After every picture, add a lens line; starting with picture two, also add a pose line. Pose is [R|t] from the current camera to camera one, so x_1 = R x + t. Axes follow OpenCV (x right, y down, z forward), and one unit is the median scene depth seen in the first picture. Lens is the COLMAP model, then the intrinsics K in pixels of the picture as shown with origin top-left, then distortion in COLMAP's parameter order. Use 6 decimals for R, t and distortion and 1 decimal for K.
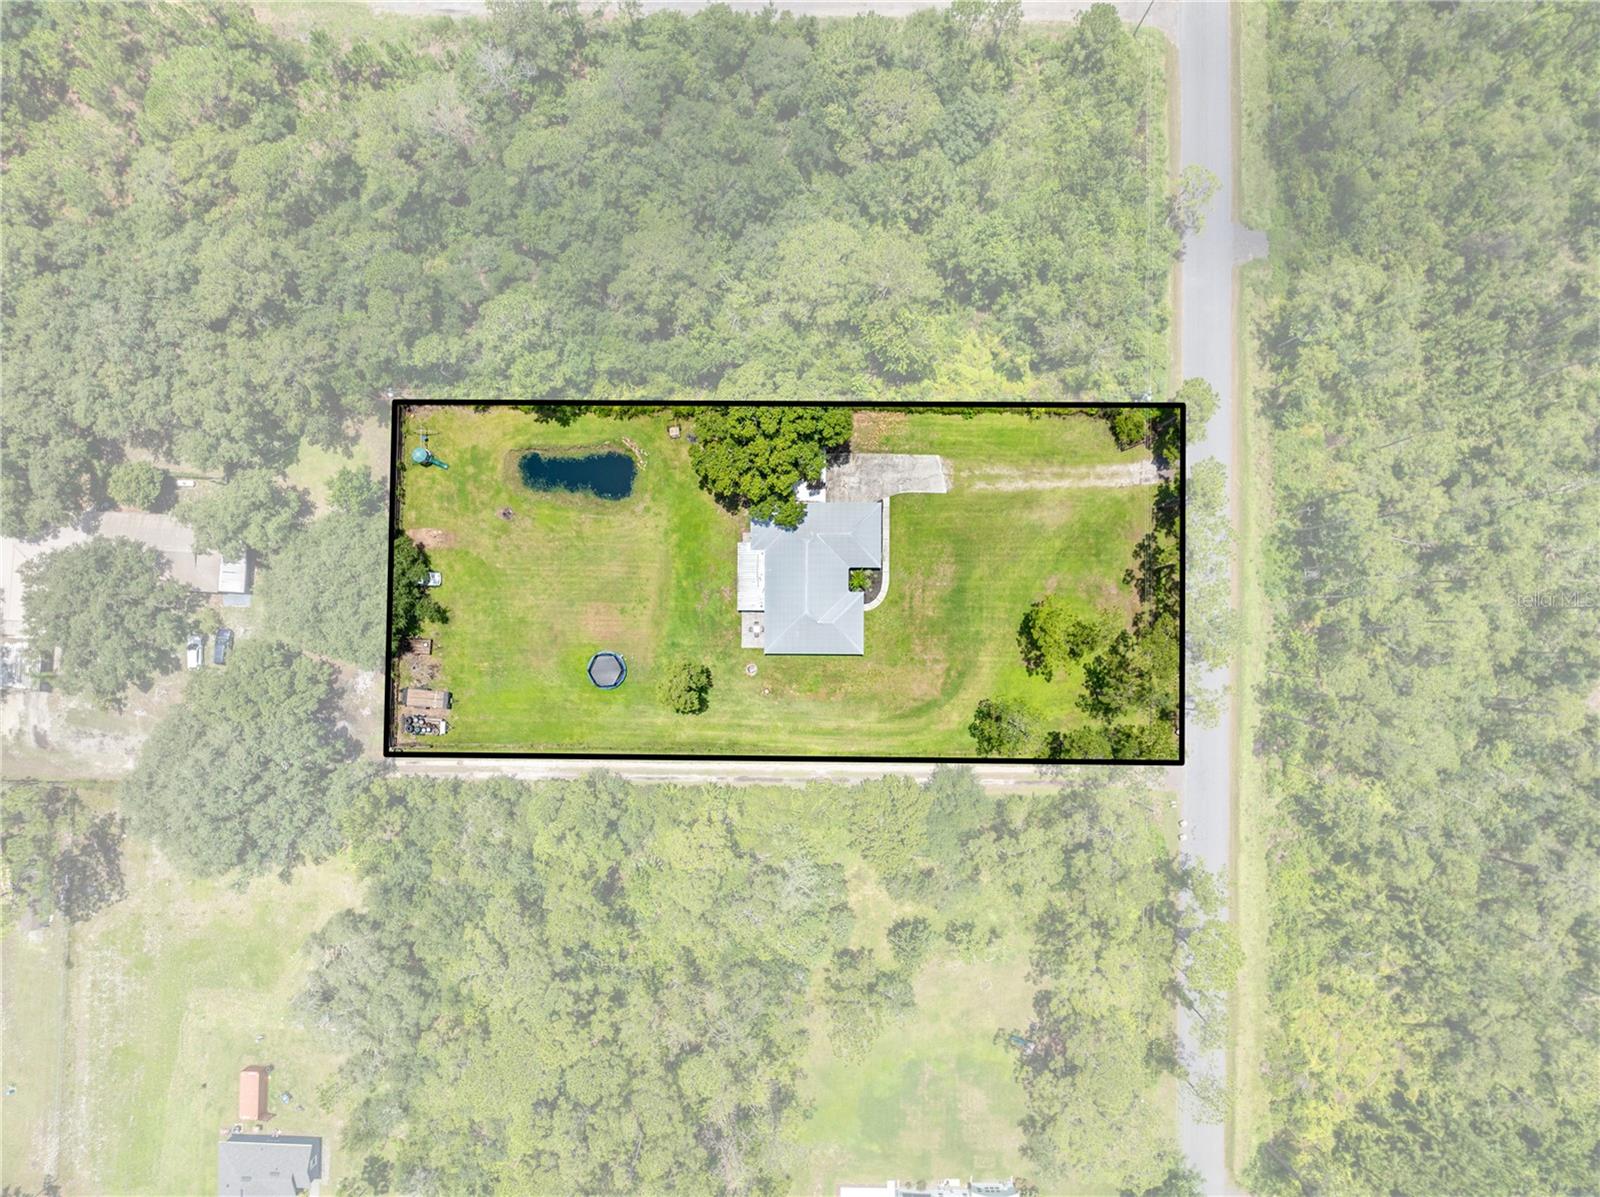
lens RADIAL K [[1129.4, 0, 801.9], [0, 1129.4, 595.4], [0, 0, 1]] dist [-0.053298, 0.030318]
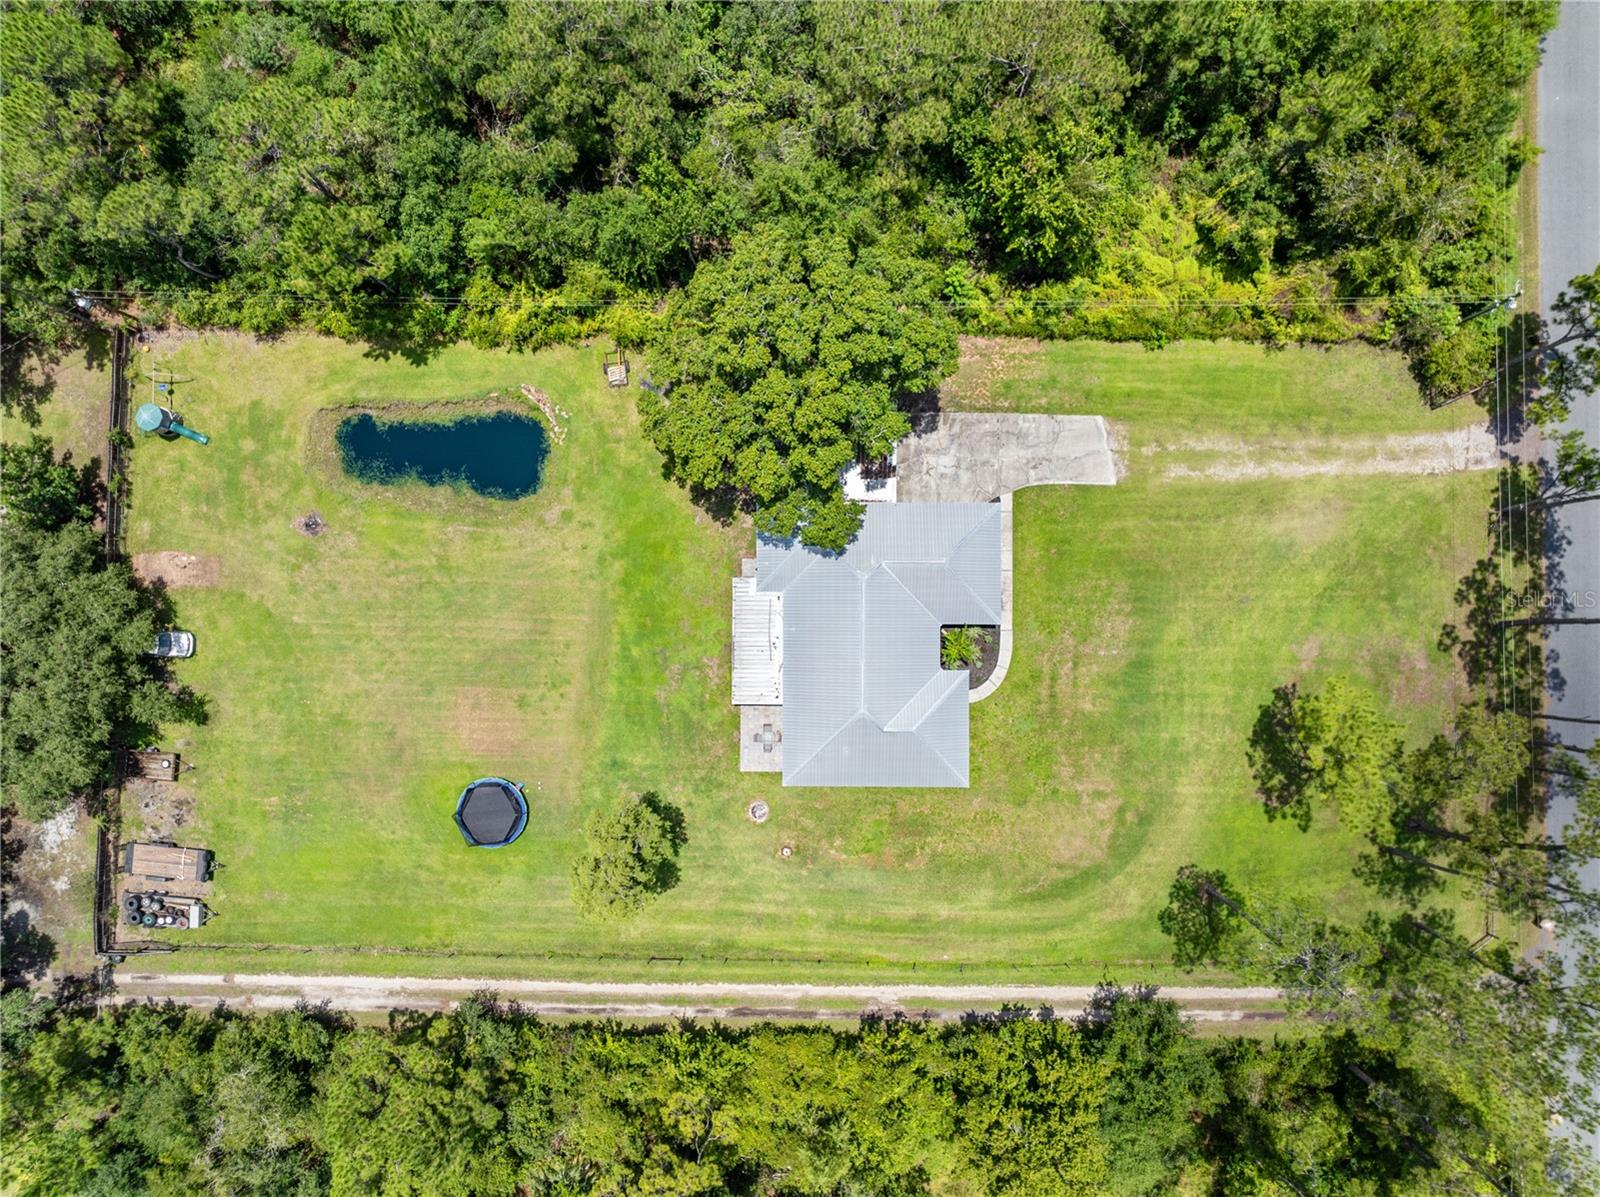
lens RADIAL K [[1129.4, 0, 801.9], [0, 1129.4, 603.5], [0, 0, 1]] dist [-0.053298, 0.030318]
pose [[0.999998, -0.001977, 0.000283, -0.023900], [0.001977, 0.999996, 0.001864, -0.035088], [-0.000287, -0.001864, 0.999998, 0.458874]]
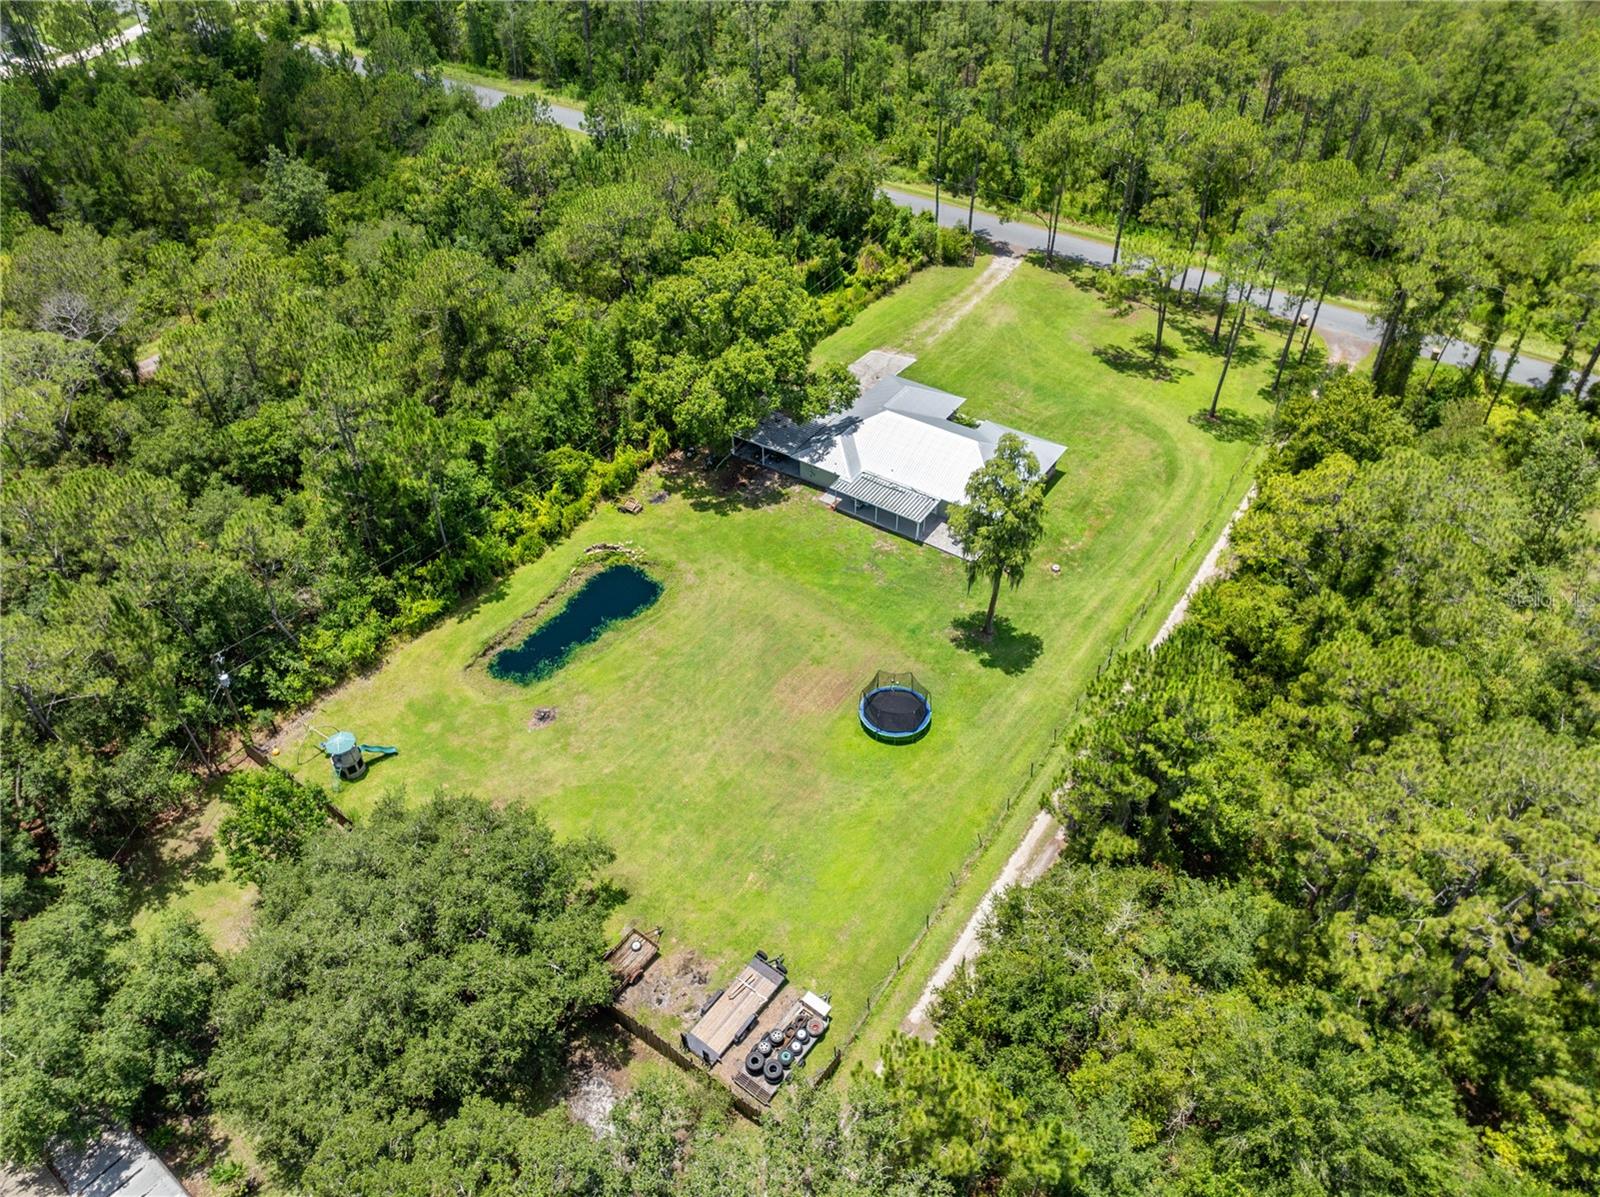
lens RADIAL K [[1129.4, 0, 799.6], [0, 1129.4, 595.3], [0, 0, 1]] dist [-0.053298, 0.030318]
pose [[0.558149, -0.538833, 0.630974, -0.505502], [0.828951, 0.395288, -0.395712, 0.218116], [-0.036194, 0.743913, 0.667296, 0.604078]]
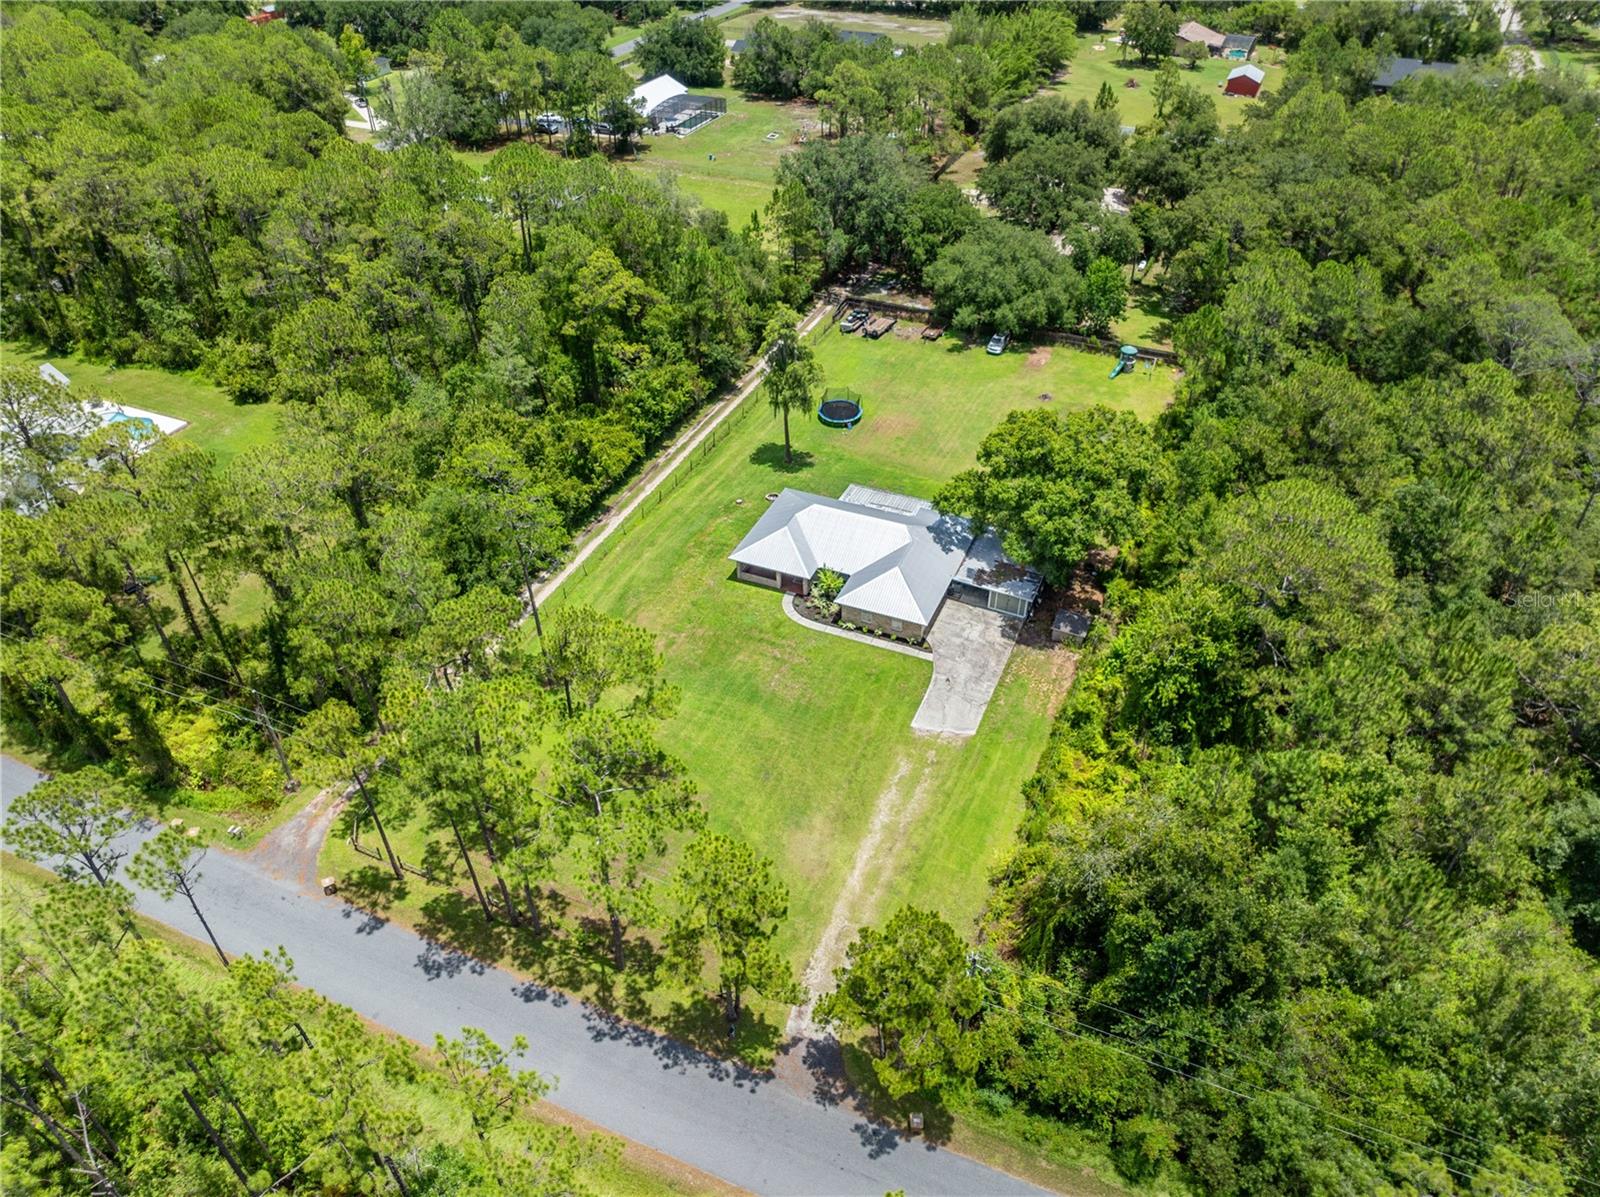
lens RADIAL K [[1129.4, 0, 804.0], [0, 1129.4, 596.4], [0, 0, 1]] dist [-0.053298, 0.030318]
pose [[-0.385799, 0.577906, -0.719155, 0.543954], [-0.921723, -0.207798, 0.327485, -0.221812], [0.039817, 0.789205, 0.612838, 0.579019]]
